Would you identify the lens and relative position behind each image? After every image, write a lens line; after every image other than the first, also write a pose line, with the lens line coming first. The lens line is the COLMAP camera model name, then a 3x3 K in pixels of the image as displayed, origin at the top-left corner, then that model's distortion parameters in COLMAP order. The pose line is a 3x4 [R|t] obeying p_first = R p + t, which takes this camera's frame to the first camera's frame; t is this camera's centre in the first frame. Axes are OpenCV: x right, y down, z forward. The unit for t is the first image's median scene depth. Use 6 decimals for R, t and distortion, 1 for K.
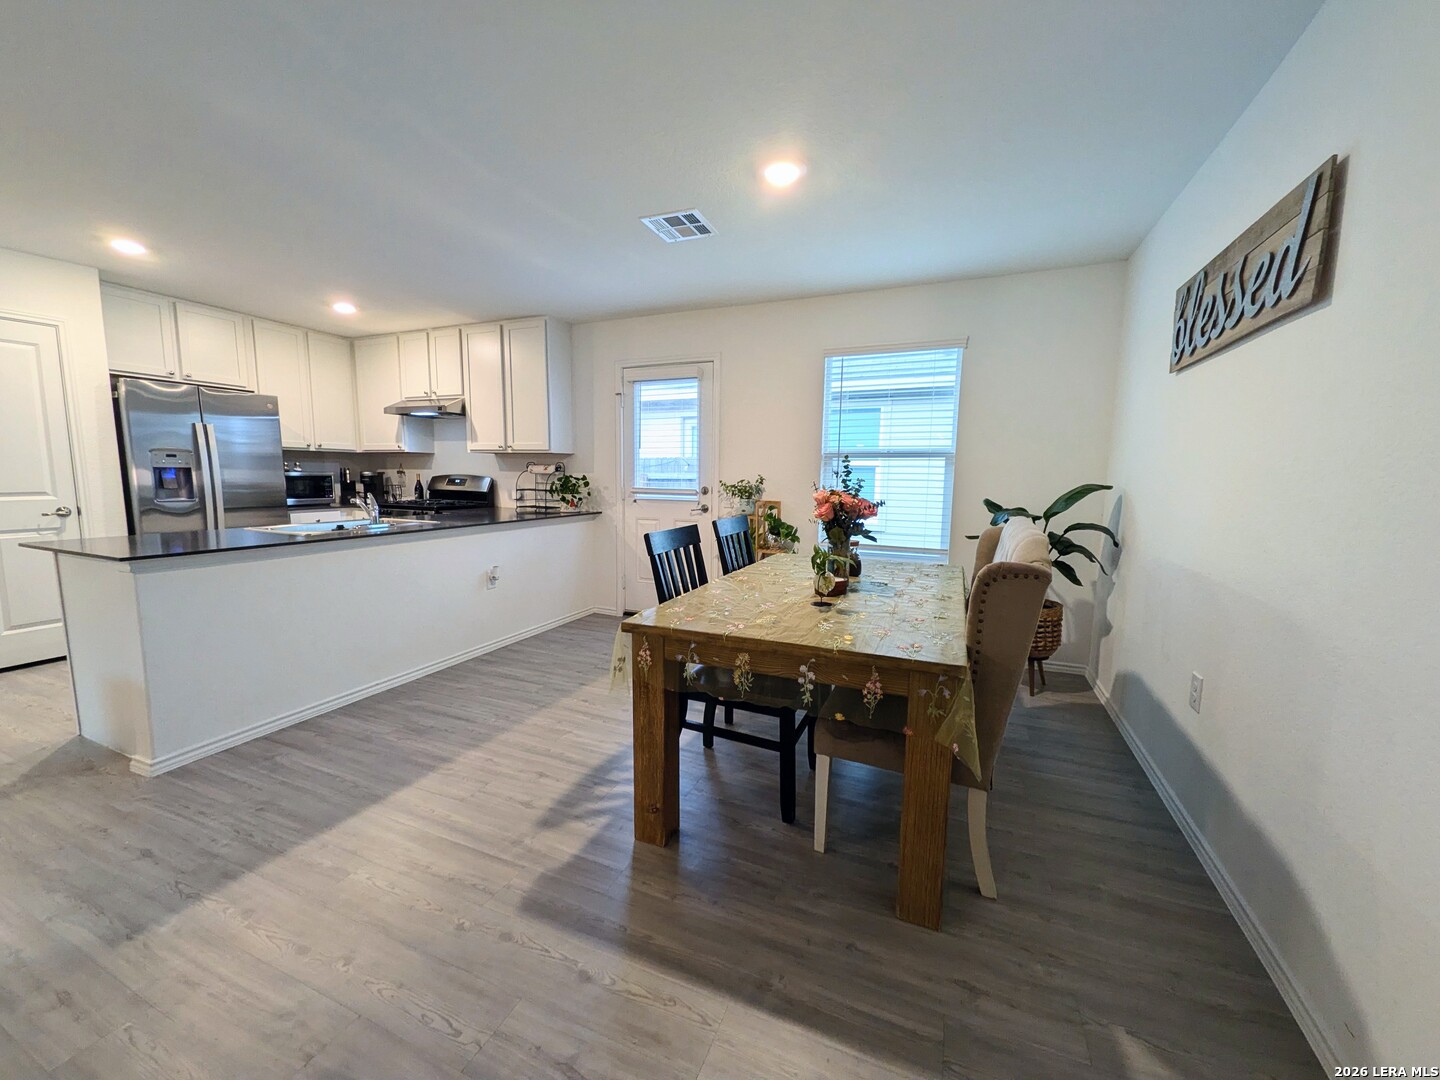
lens RADIAL K [[564.3, 0, 719.2], [0, 564.3, 543.1], [0, 0, 1]] dist [0.009290, -0.003079]
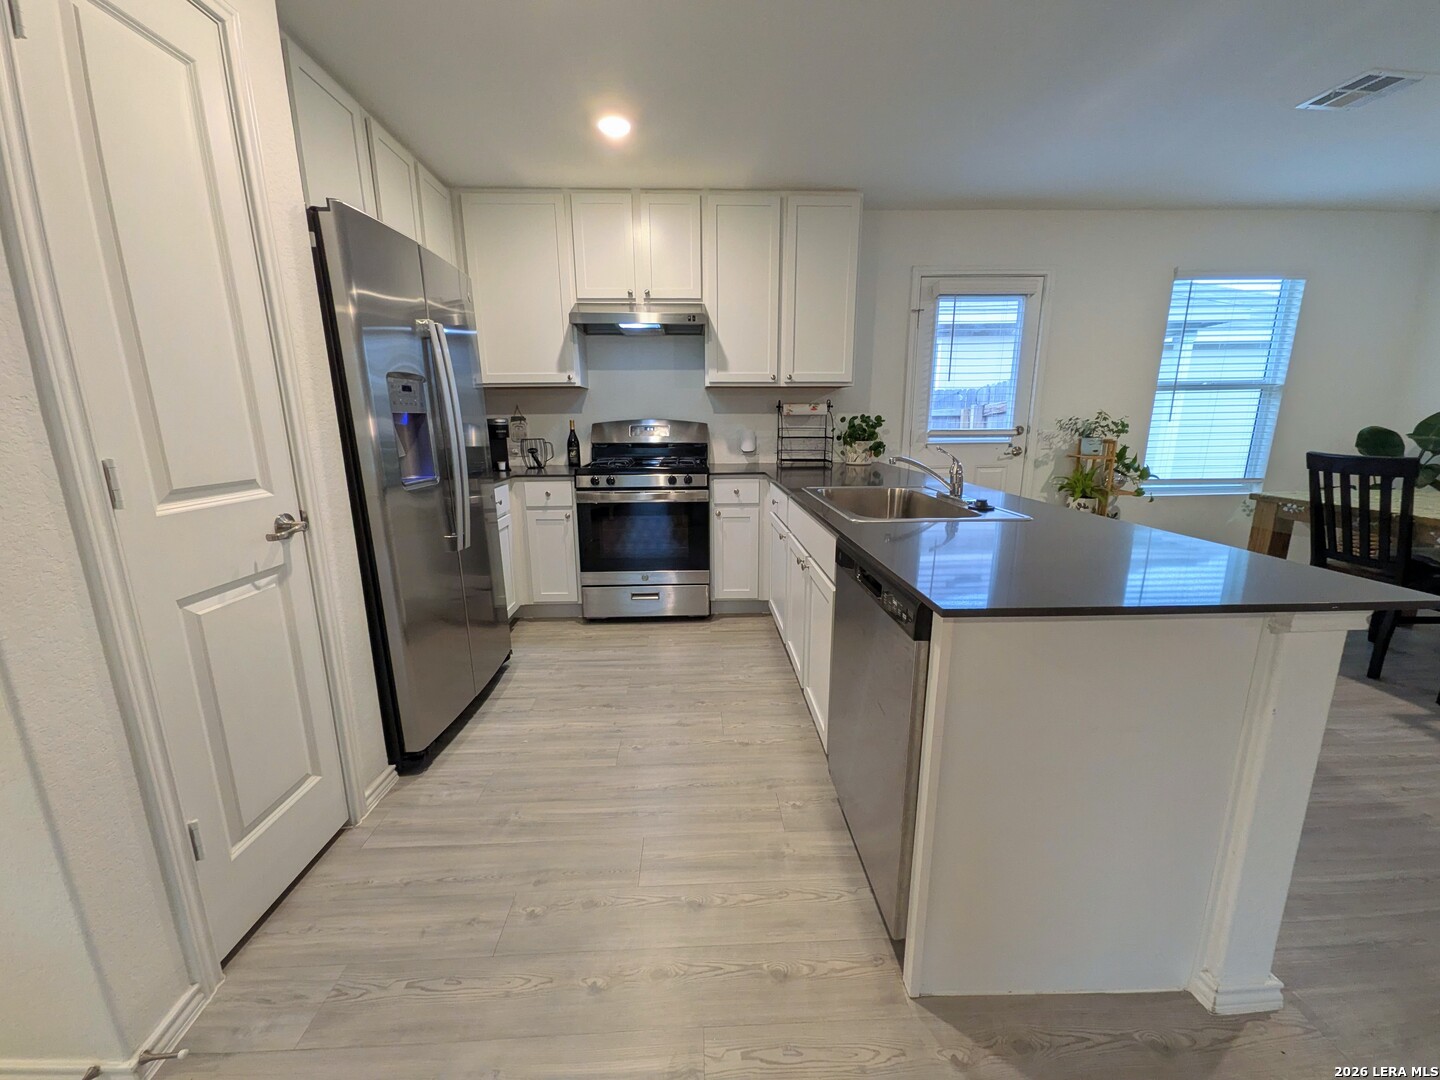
lens RADIAL K [[564.3, 0, 715.1], [0, 564.3, 541.6], [0, 0, 1]] dist [0.009290, -0.003079]
pose [[0.903488, -0.111710, 0.413801, -0.920288], [0.071432, 0.991181, 0.111617, -0.059331], [-0.422620, -0.071286, 0.903499, 0.439171]]
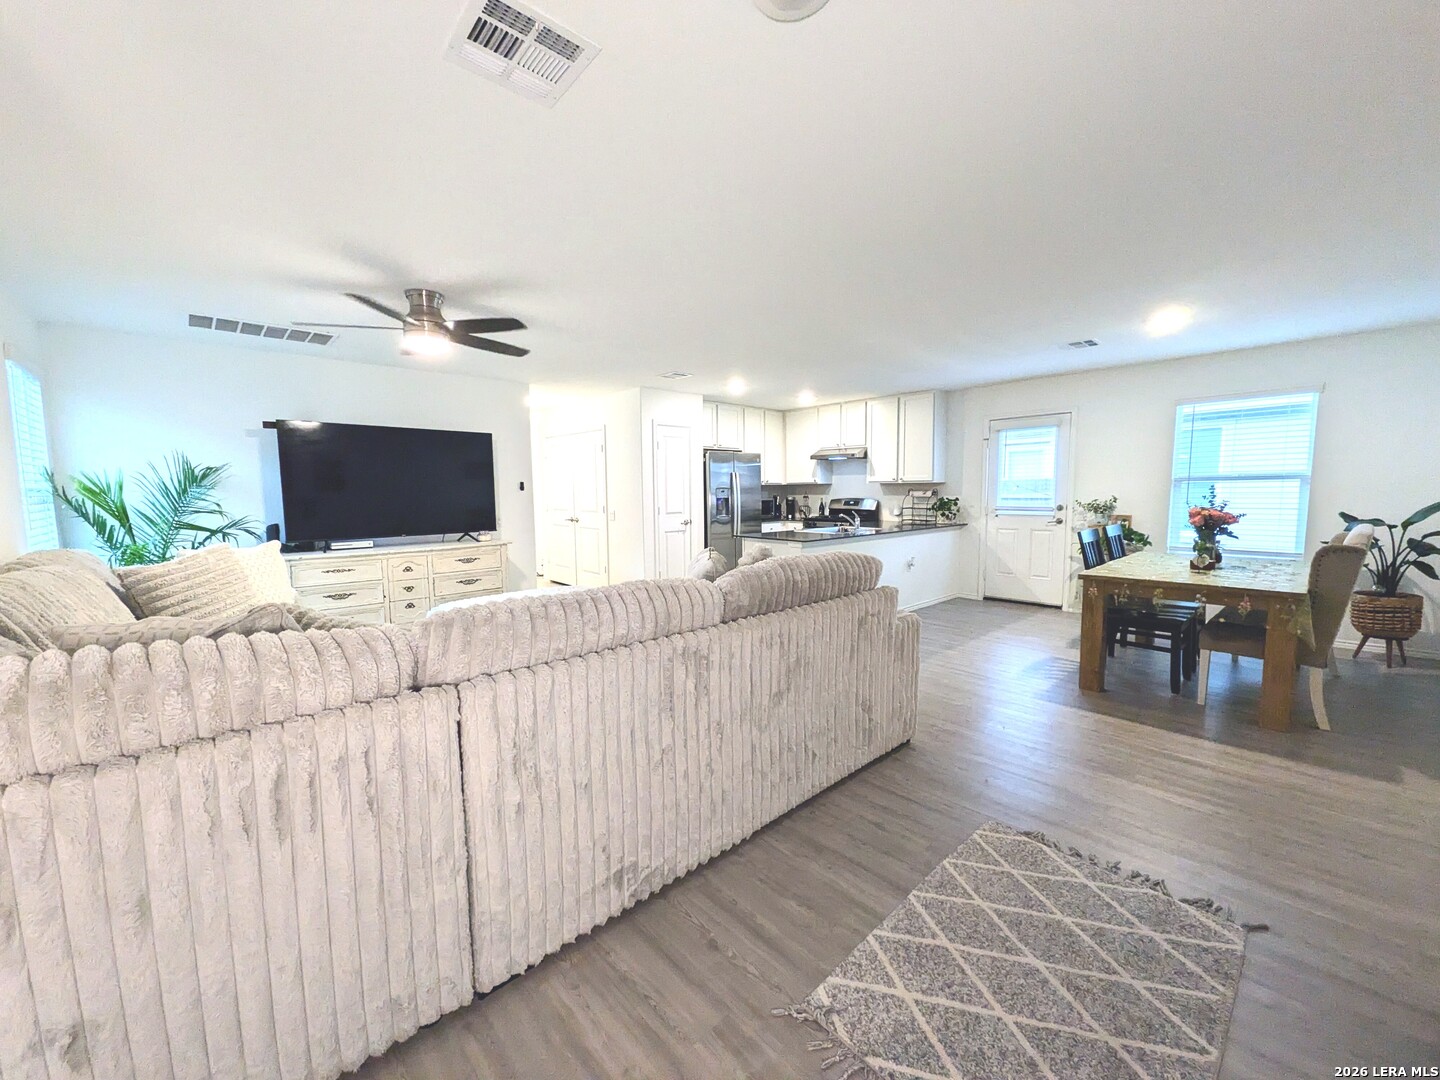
lens RADIAL K [[564.3, 0, 718.8], [0, 564.3, 544.1], [0, 0, 1]] dist [0.009290, -0.003079]
pose [[0.910718, 0.017481, -0.412659, -0.229373], [-0.029279, 0.999323, -0.022284, 0.052248], [0.411990, 0.032376, 0.910613, -0.614945]]
